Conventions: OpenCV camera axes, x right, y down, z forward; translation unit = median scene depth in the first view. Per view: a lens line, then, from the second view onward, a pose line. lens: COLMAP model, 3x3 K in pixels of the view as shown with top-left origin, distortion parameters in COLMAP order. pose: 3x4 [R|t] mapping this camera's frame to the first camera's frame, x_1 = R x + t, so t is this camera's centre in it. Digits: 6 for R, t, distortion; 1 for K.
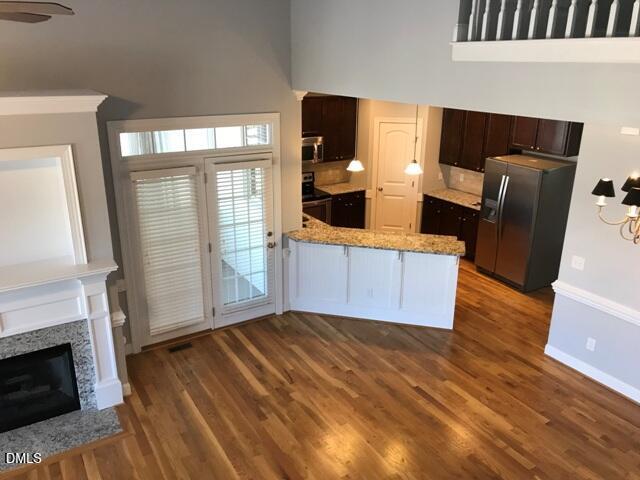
lens RADIAL K [[527.9, 0, 308.0], [0, 527.9, 238.6], [0, 0, 1]] dist [0.035026, -0.009563]
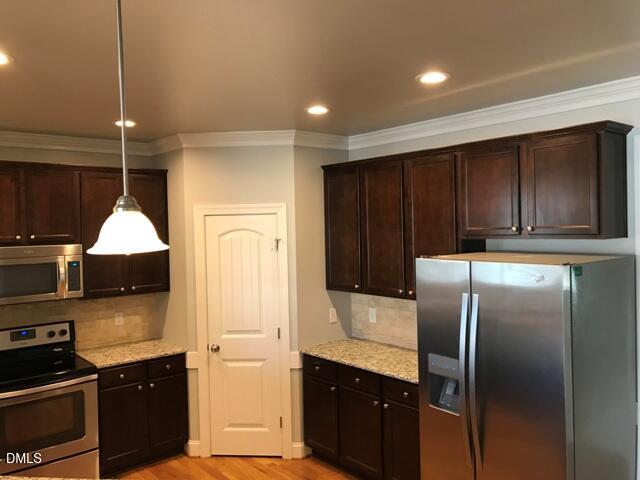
lens RADIAL K [[525.1, 0, 319.3], [0, 525.1, 237.1], [0, 0, 1]] dist [0.016656, -0.009486]
pose [[0.986715, -0.028164, 0.160002, 0.161629], [0.076226, 0.949982, -0.302858, -0.037840], [-0.143470, 0.311031, 0.939508, 0.512222]]
